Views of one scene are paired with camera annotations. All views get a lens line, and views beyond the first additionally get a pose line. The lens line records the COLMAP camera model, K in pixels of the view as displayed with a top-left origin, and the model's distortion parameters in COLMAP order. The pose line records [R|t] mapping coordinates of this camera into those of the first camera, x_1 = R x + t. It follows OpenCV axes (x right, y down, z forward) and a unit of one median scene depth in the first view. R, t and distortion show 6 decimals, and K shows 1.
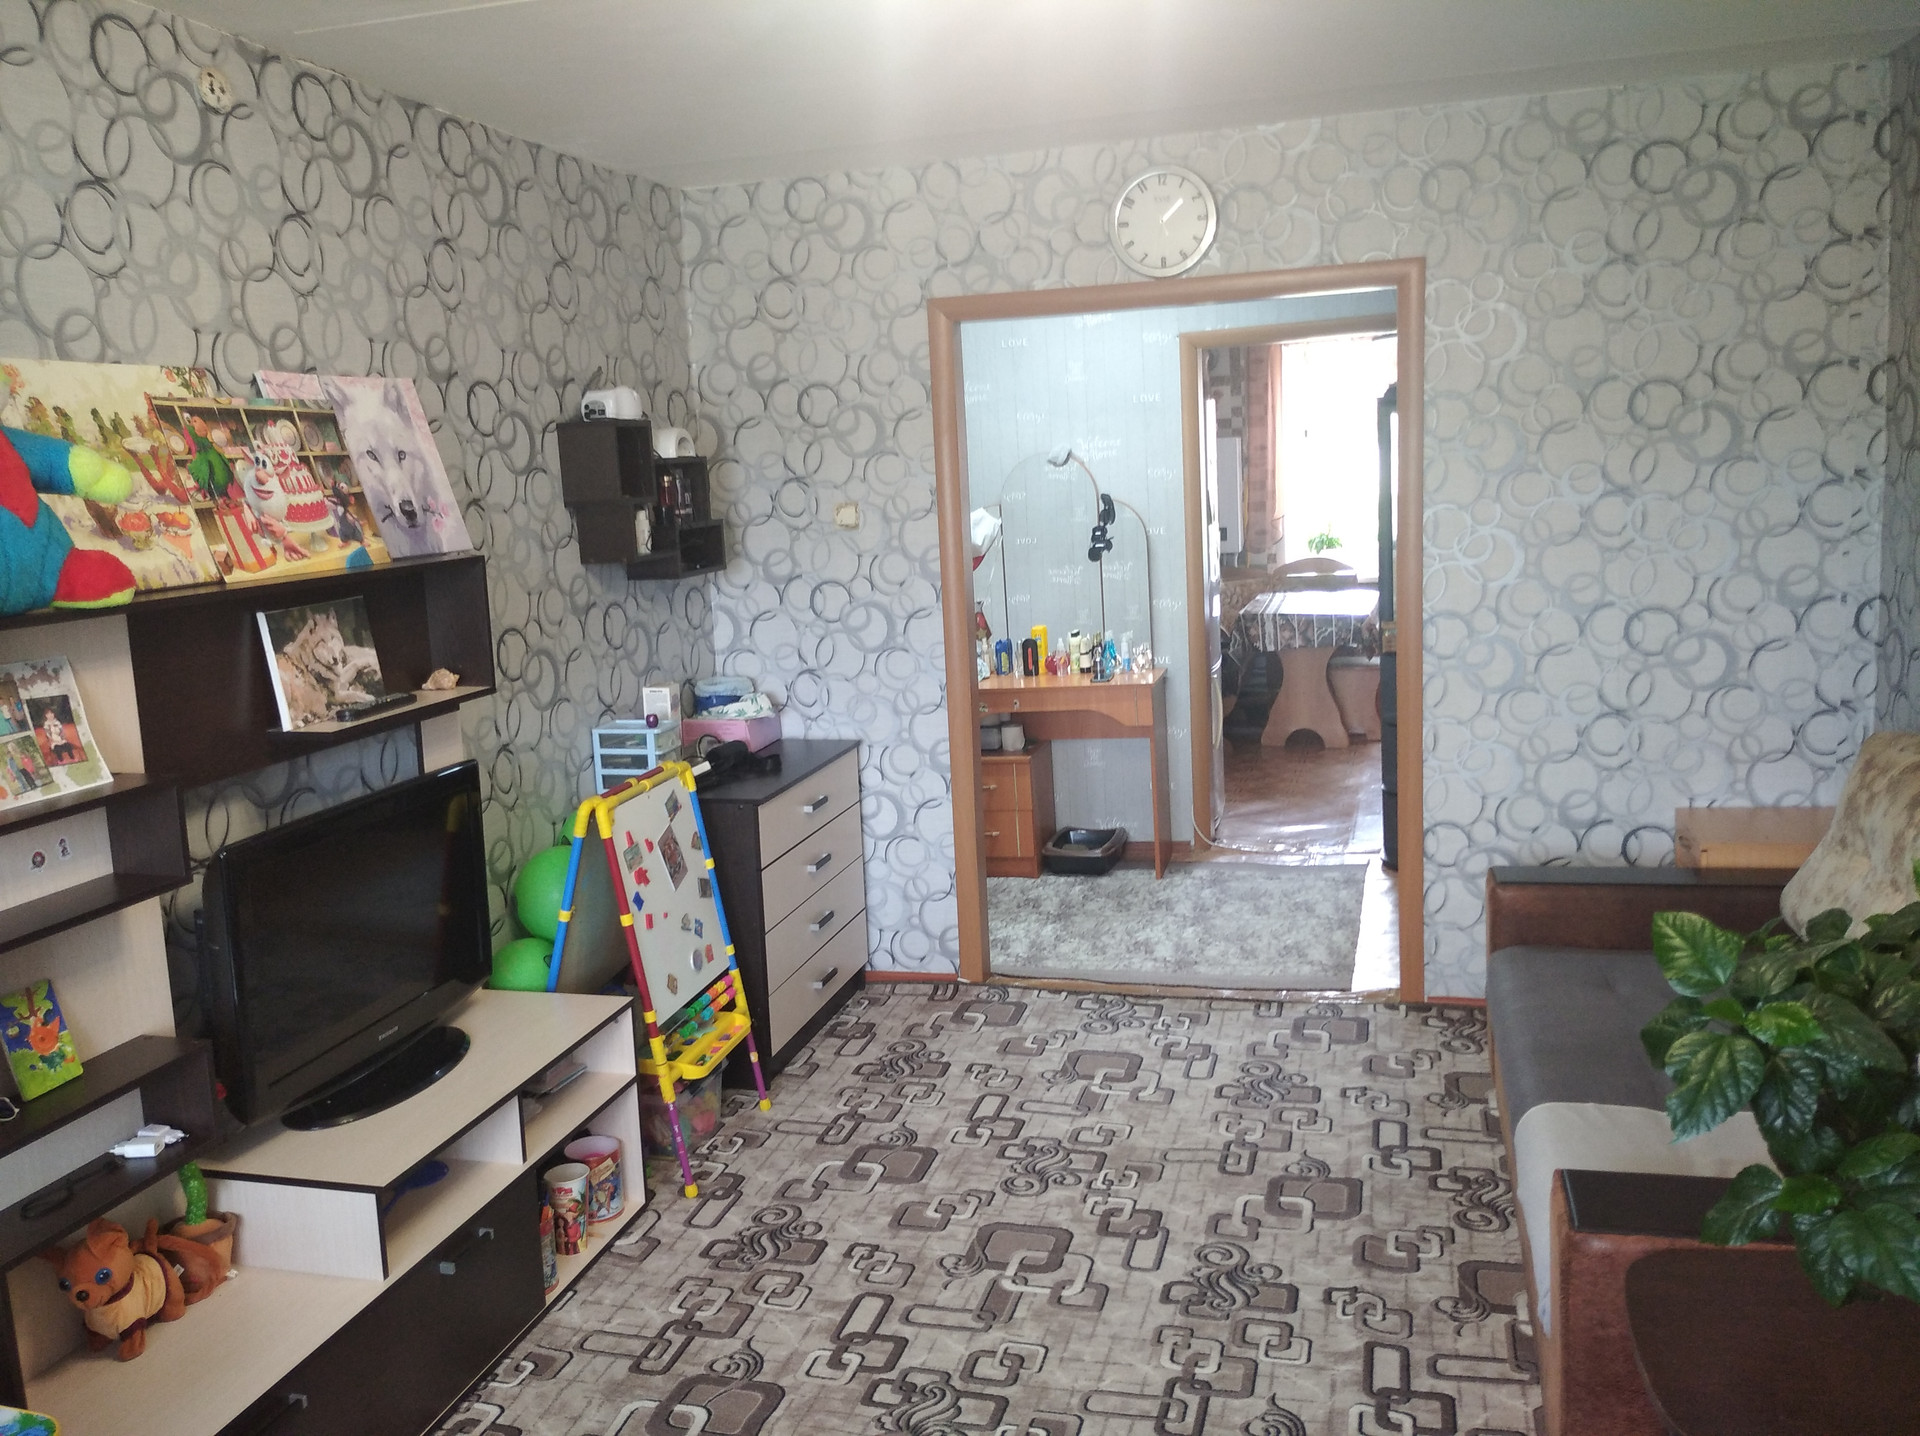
lens RADIAL K [[1586.1, 0, 973.9], [0, 1586.1, 714.1], [0, 0, 1]] dist [0.070183, -0.118219]
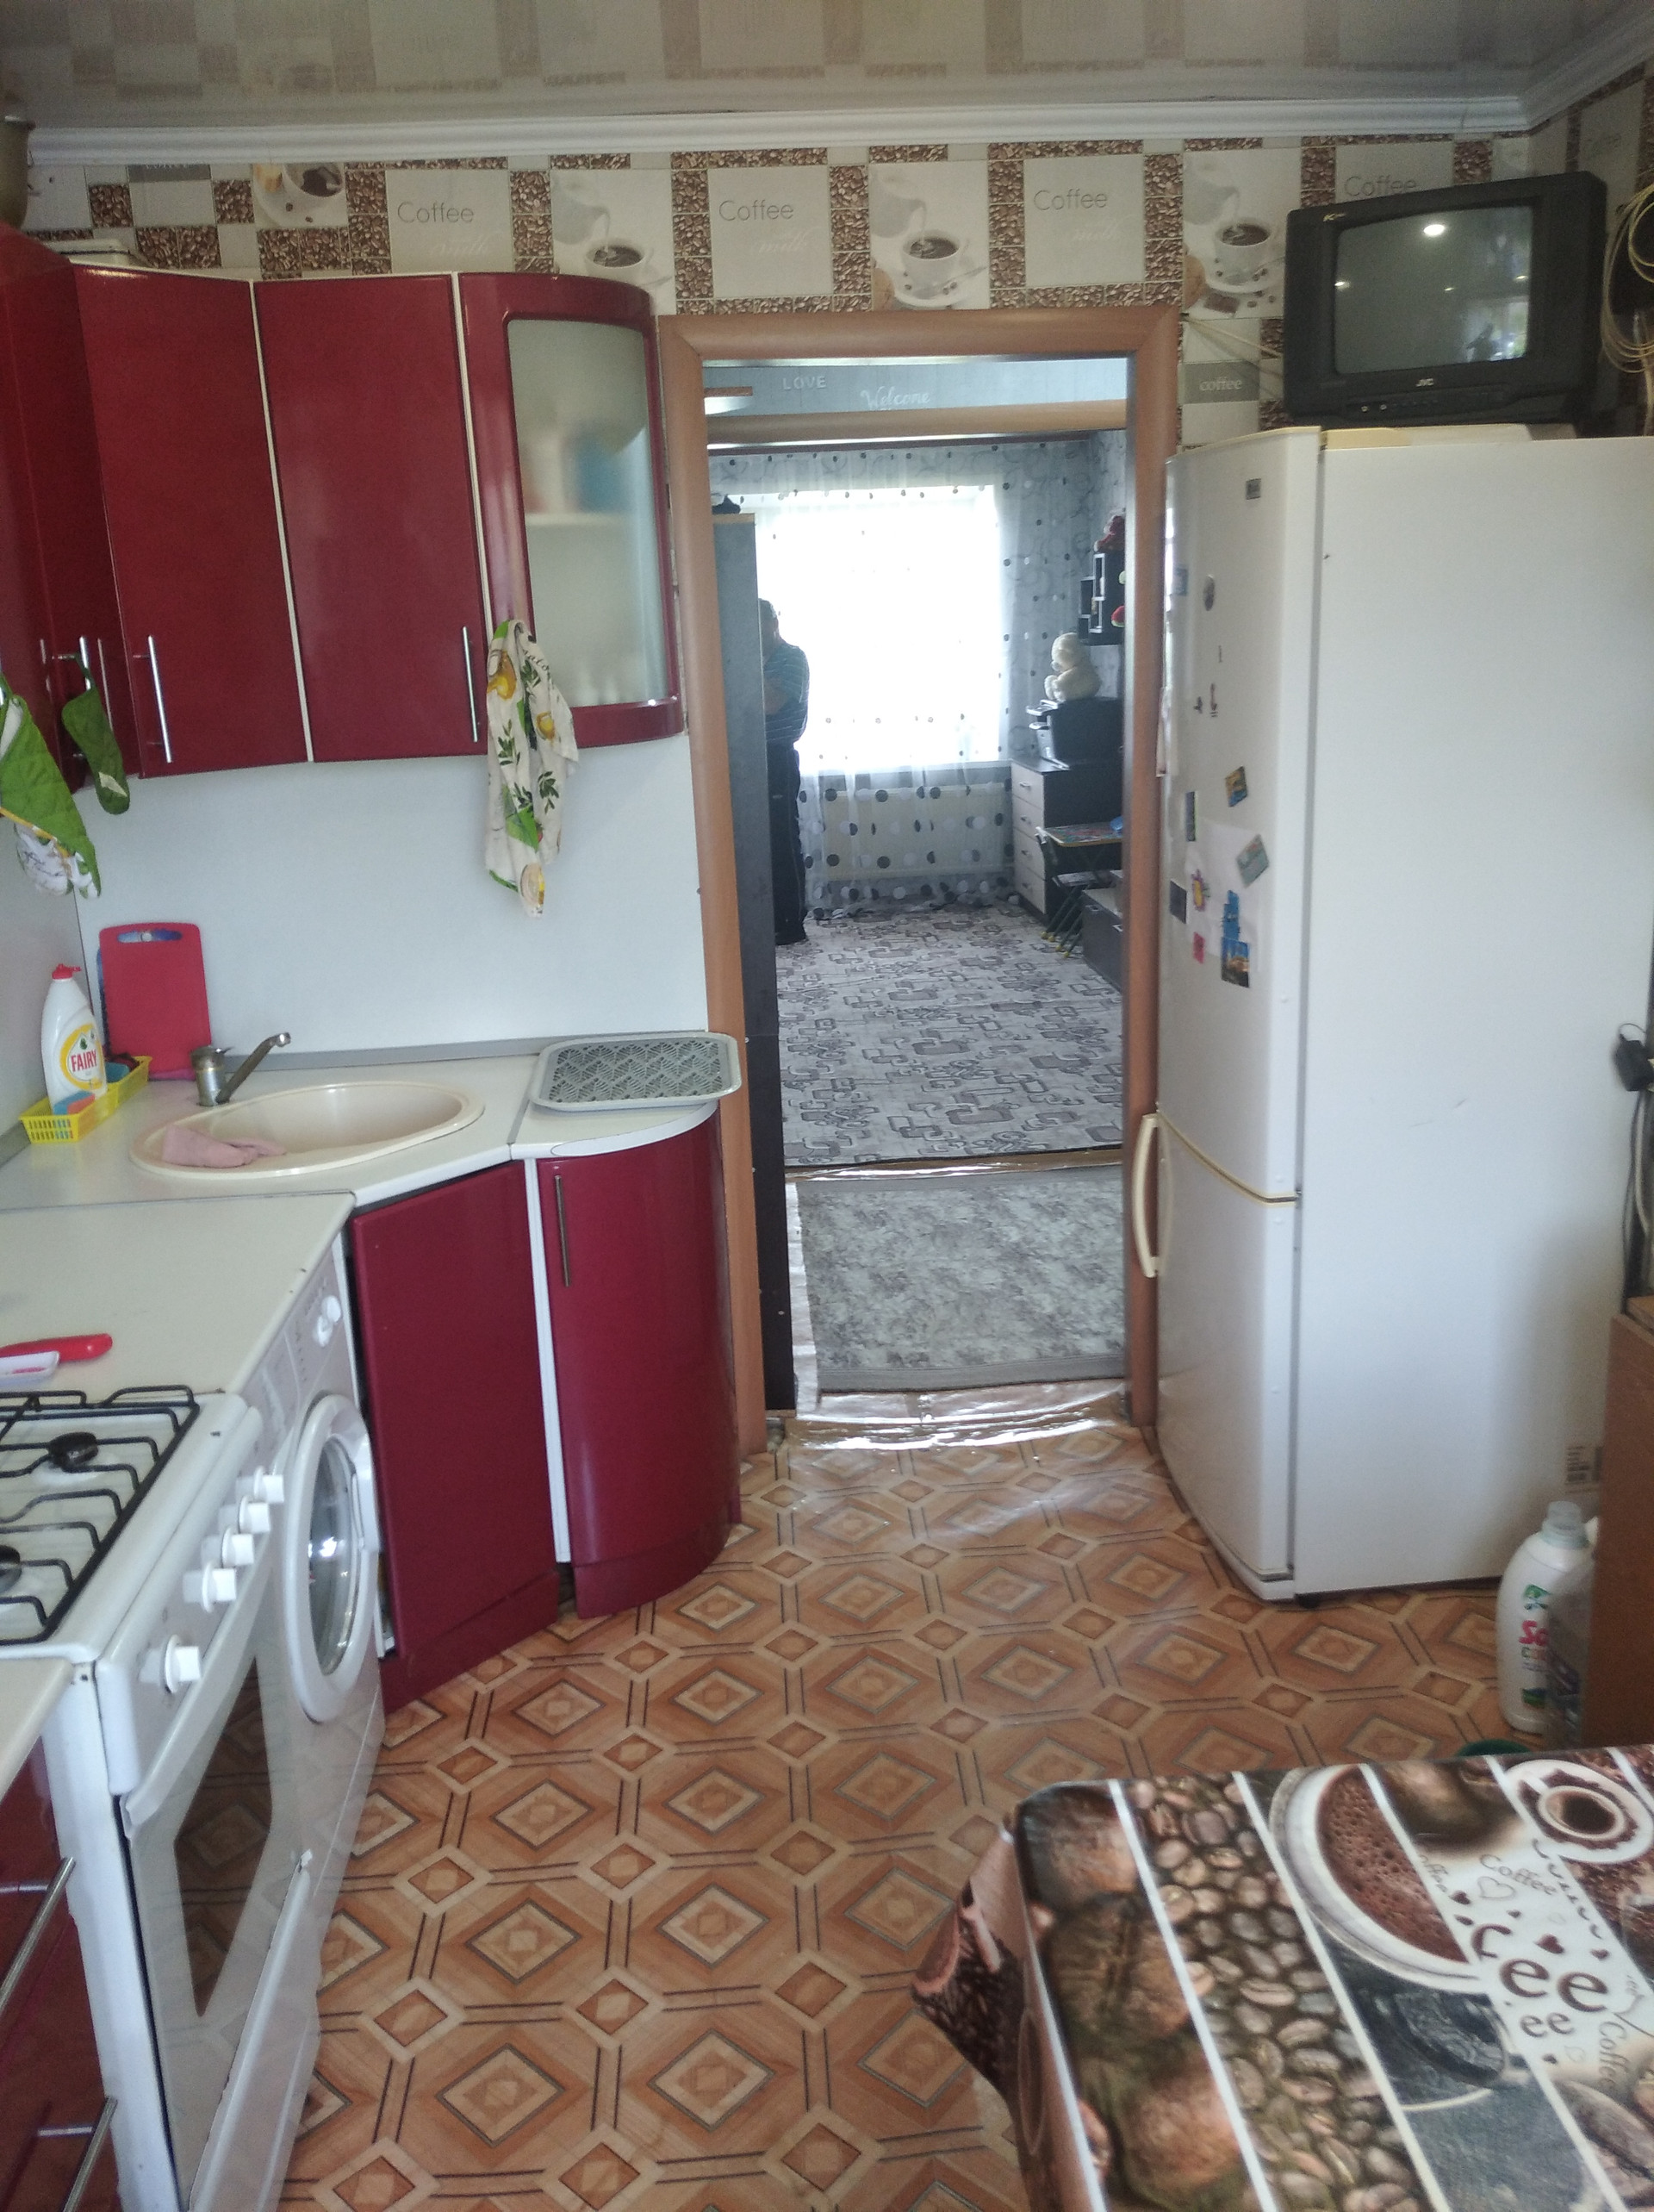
lens RADIAL K [[1827.1, 0, 835.5], [0, 1827.1, 1097.1], [0, 0, 1]] dist [0.070183, -0.118219]
pose [[-0.941641, 0.185611, -0.280821, 0.470893], [0.053821, 0.906525, 0.418706, -0.314397], [0.332288, 0.379157, -0.863612, 1.773025]]
